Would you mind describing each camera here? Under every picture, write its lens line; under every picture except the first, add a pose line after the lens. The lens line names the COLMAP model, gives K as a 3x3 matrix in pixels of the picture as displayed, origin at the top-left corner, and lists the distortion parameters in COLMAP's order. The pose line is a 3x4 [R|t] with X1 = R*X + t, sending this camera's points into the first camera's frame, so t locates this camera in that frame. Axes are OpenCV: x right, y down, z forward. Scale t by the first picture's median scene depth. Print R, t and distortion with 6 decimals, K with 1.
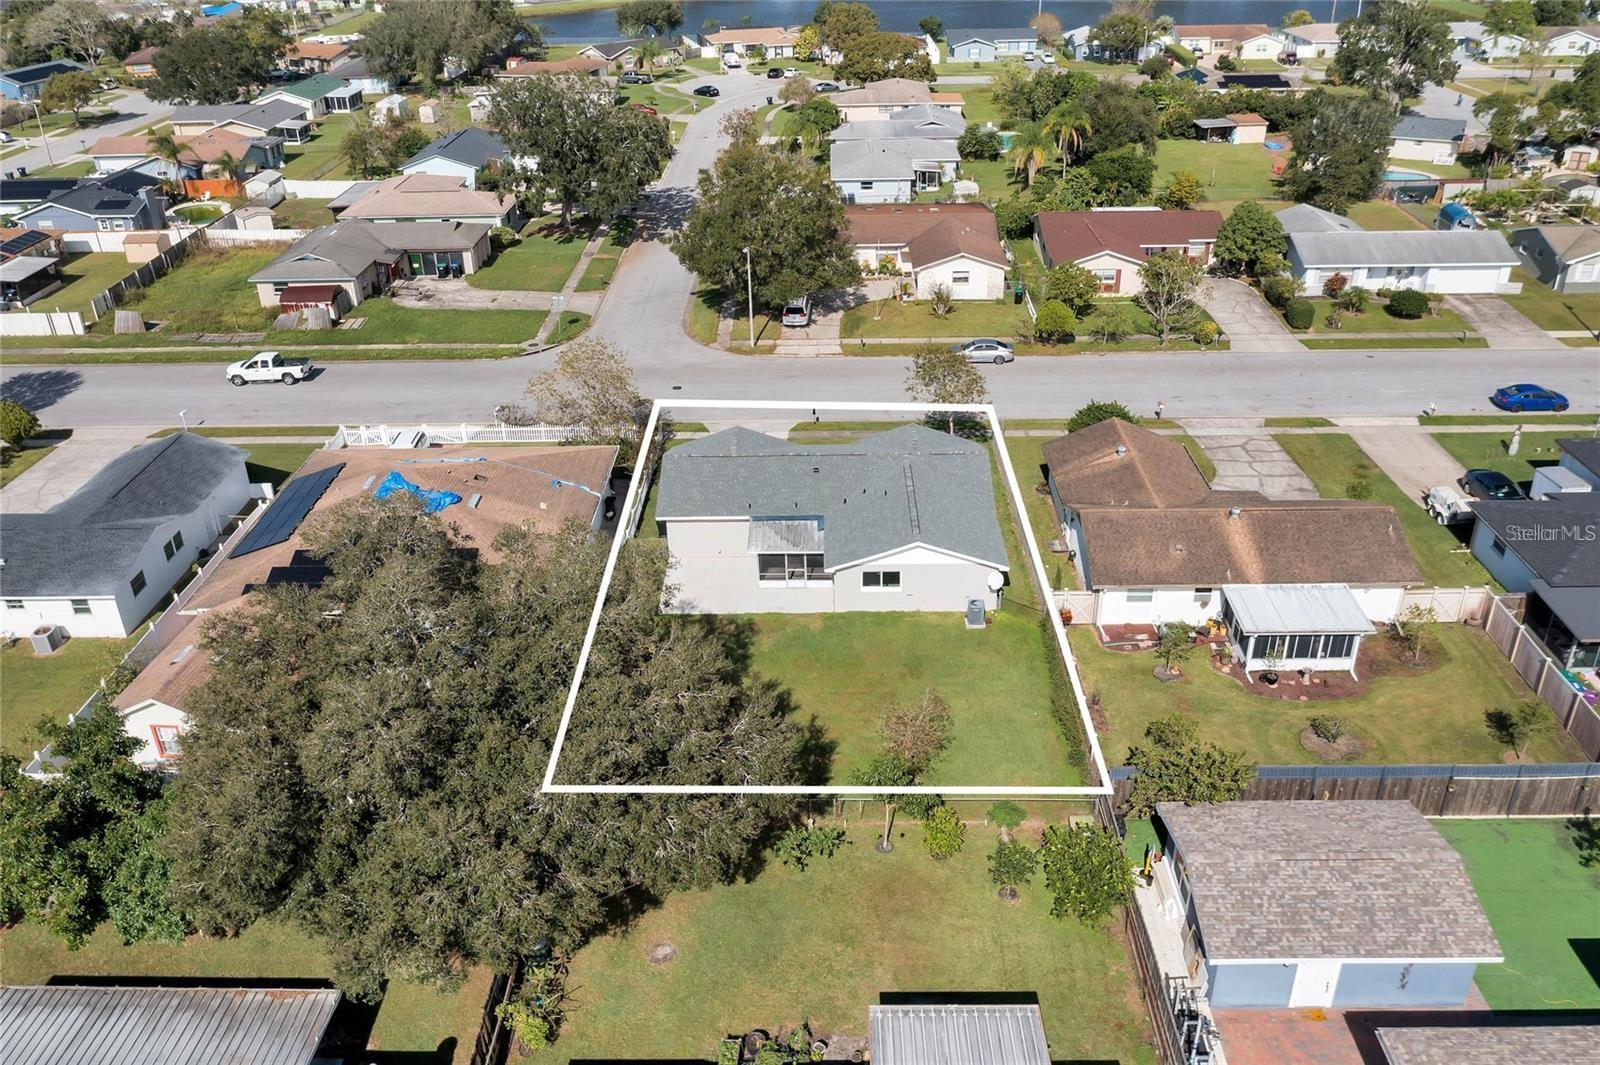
lens RADIAL K [[1261.7, 0, 795.2], [0, 1261.7, 530.8], [0, 0, 1]] dist [-0.018936, 0.001851]
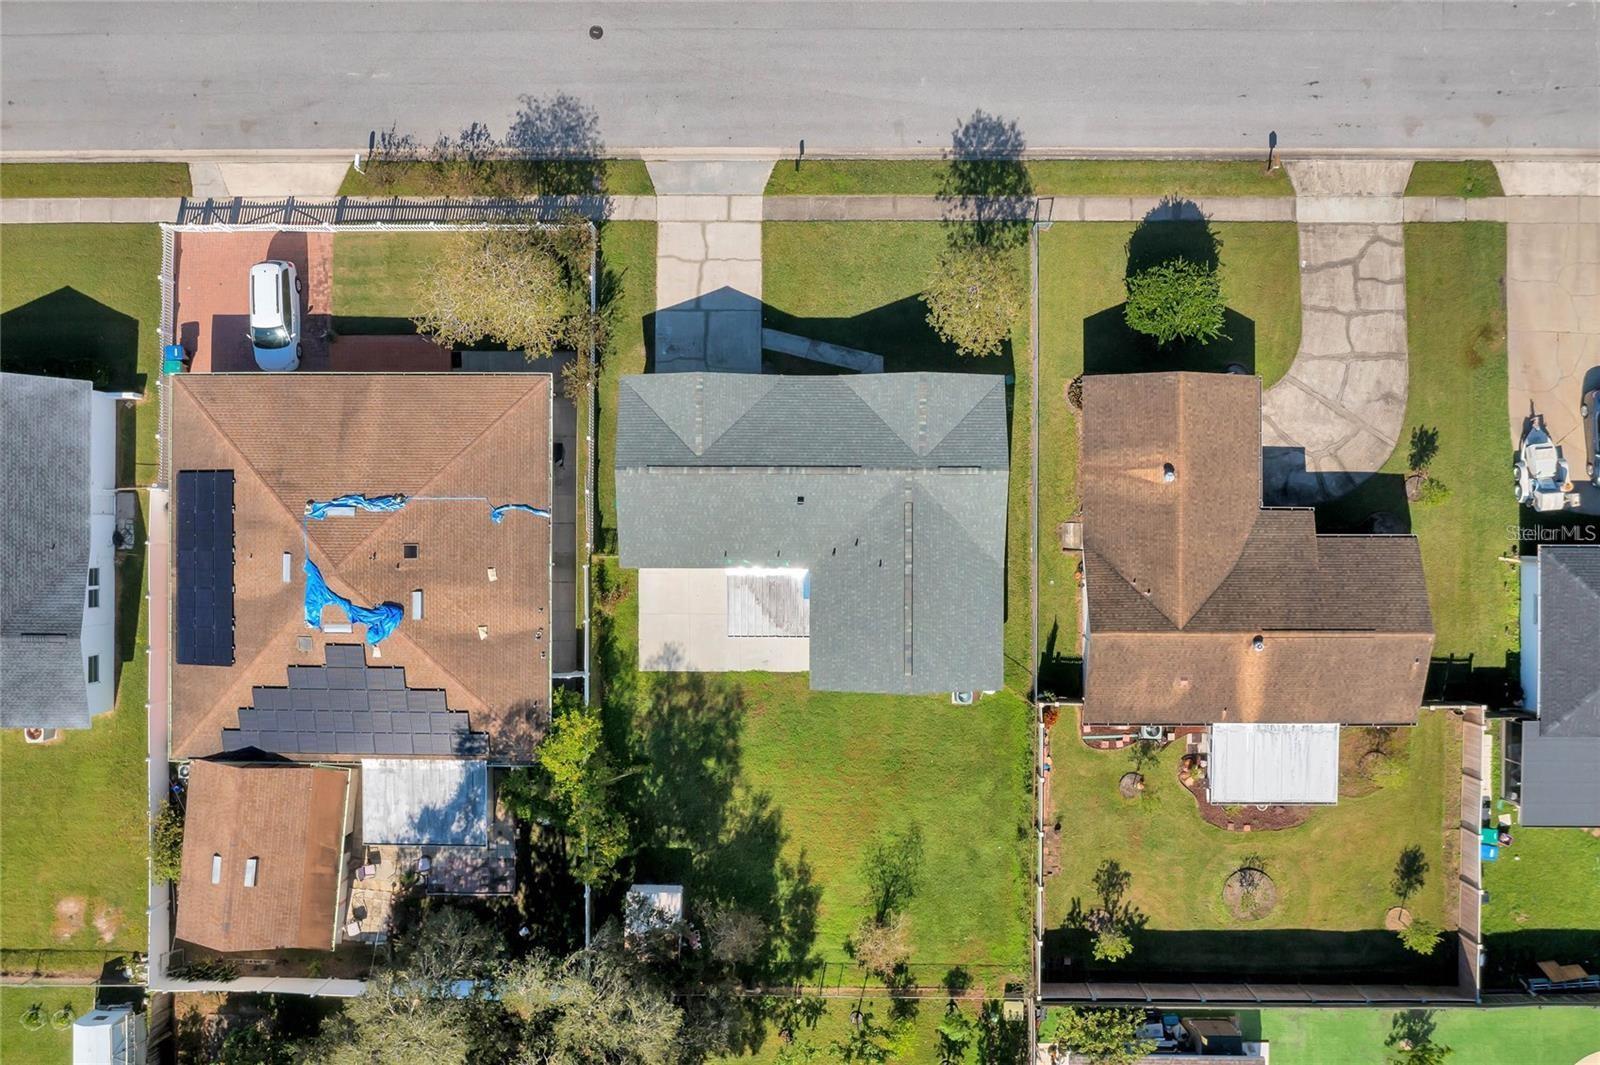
lens RADIAL K [[1286.7, 0, 813.6], [0, 1286.7, 530.0], [0, 0, 1]] dist [-0.032314, 0.007353]
pose [[0.999792, -0.020305, -0.002030, 0.018182], [0.011387, 0.472598, 0.881205, -0.544765], [-0.016934, -0.881044, 0.472731, 0.393902]]
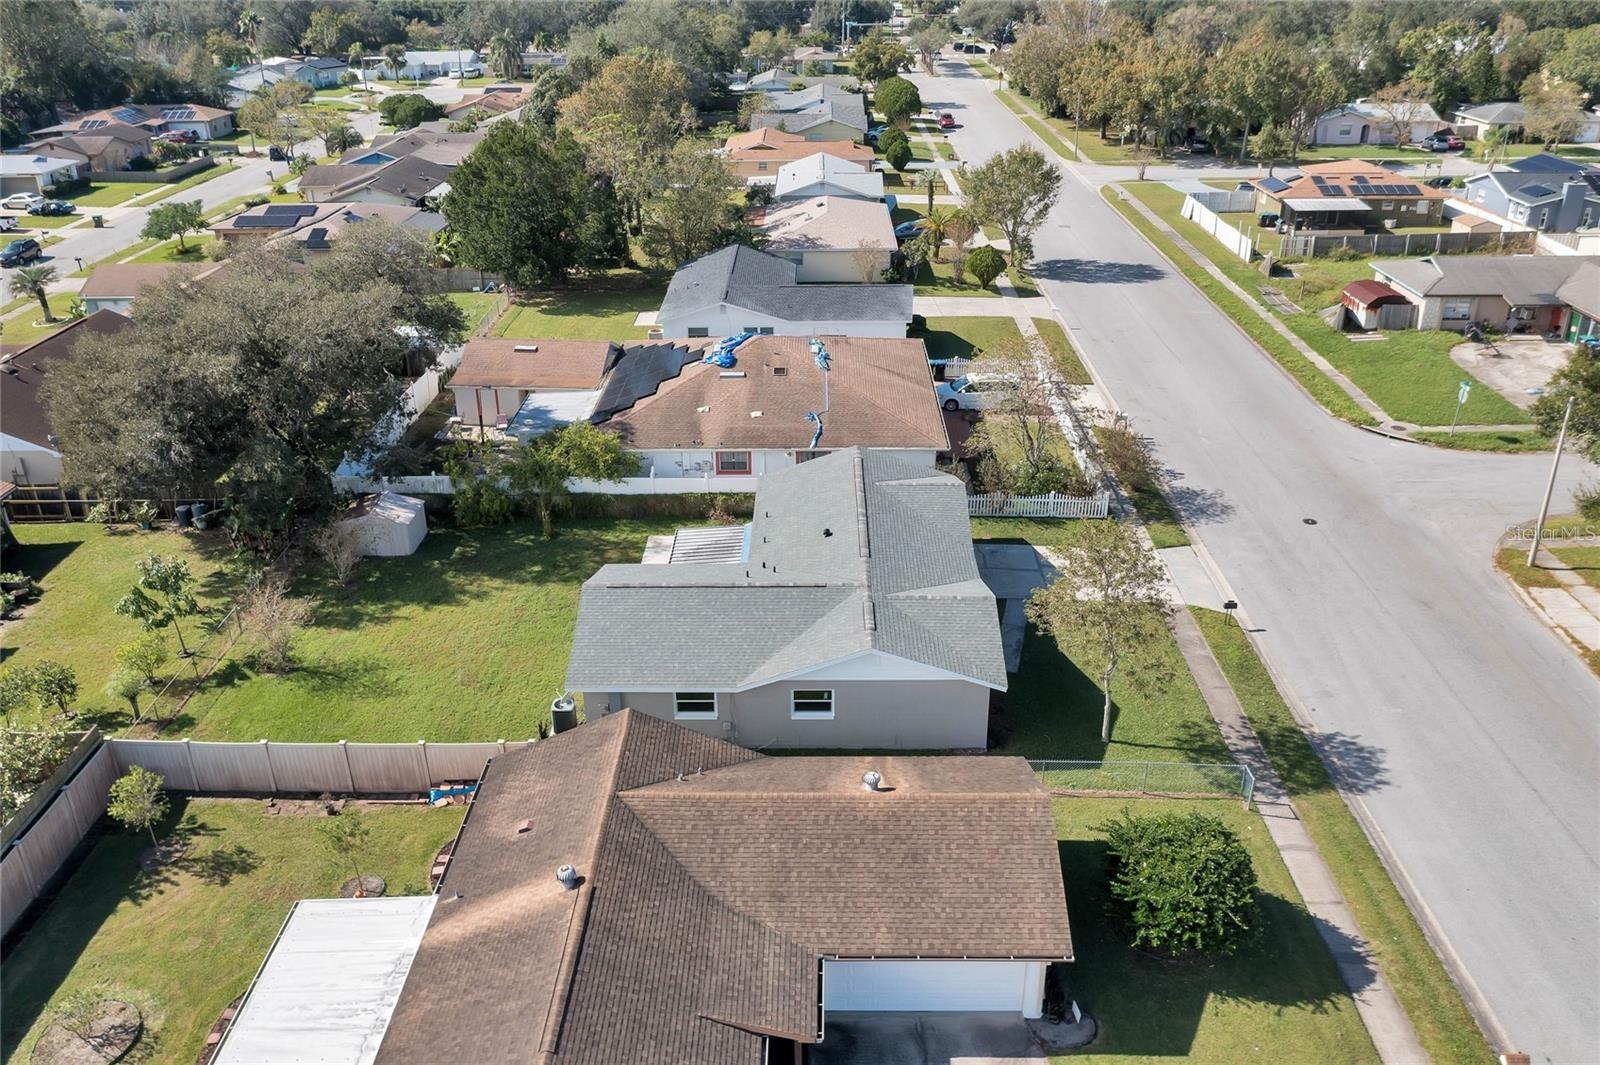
lens RADIAL K [[1261.7, 0, 799.7], [0, 1261.7, 516.7], [0, 0, 1]] dist [-0.018936, 0.001851]
pose [[0.009228, 0.438864, -0.898506, 0.455213], [-0.463498, 0.798066, 0.385045, -0.224545], [0.886050, 0.412902, 0.210777, 0.566807]]
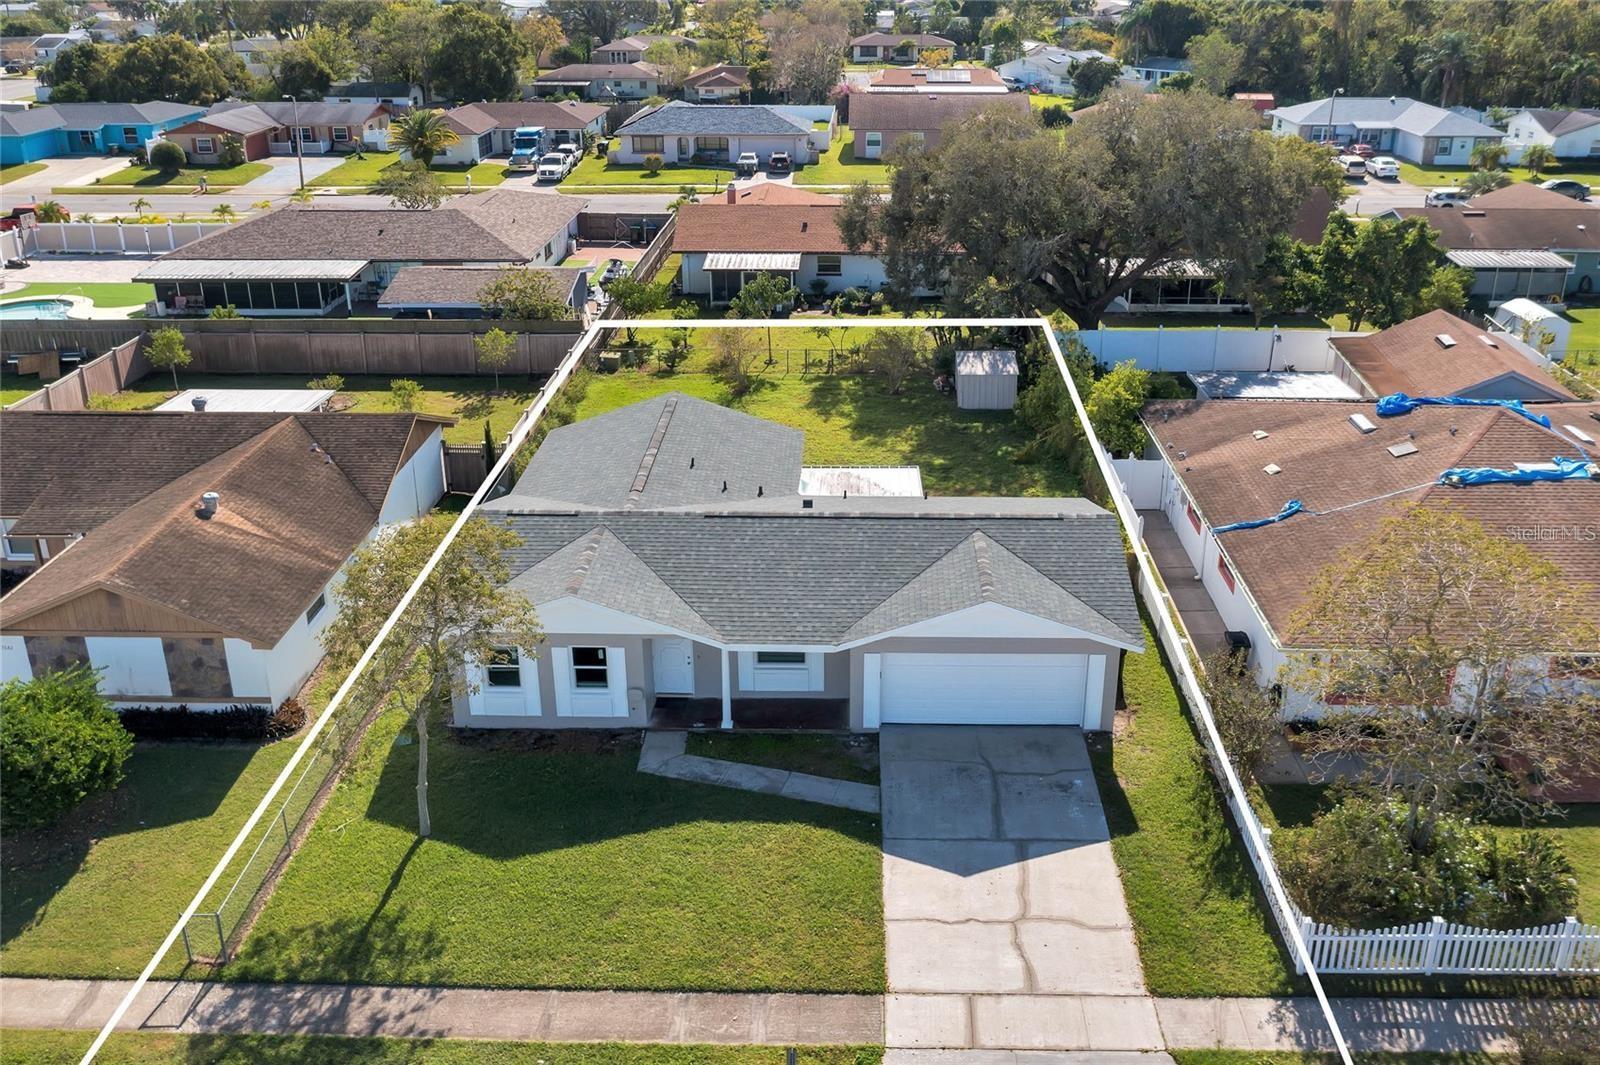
lens RADIAL K [[1261.7, 0, 837.8], [0, 1261.7, 454.6], [0, 0, 1]] dist [-0.018936, 0.001851]
pose [[-0.999726, 0.023022, 0.004210, 0.000880], [0.017957, 0.639194, 0.768836, -0.318769], [0.015010, 0.768701, -0.639433, 0.903210]]
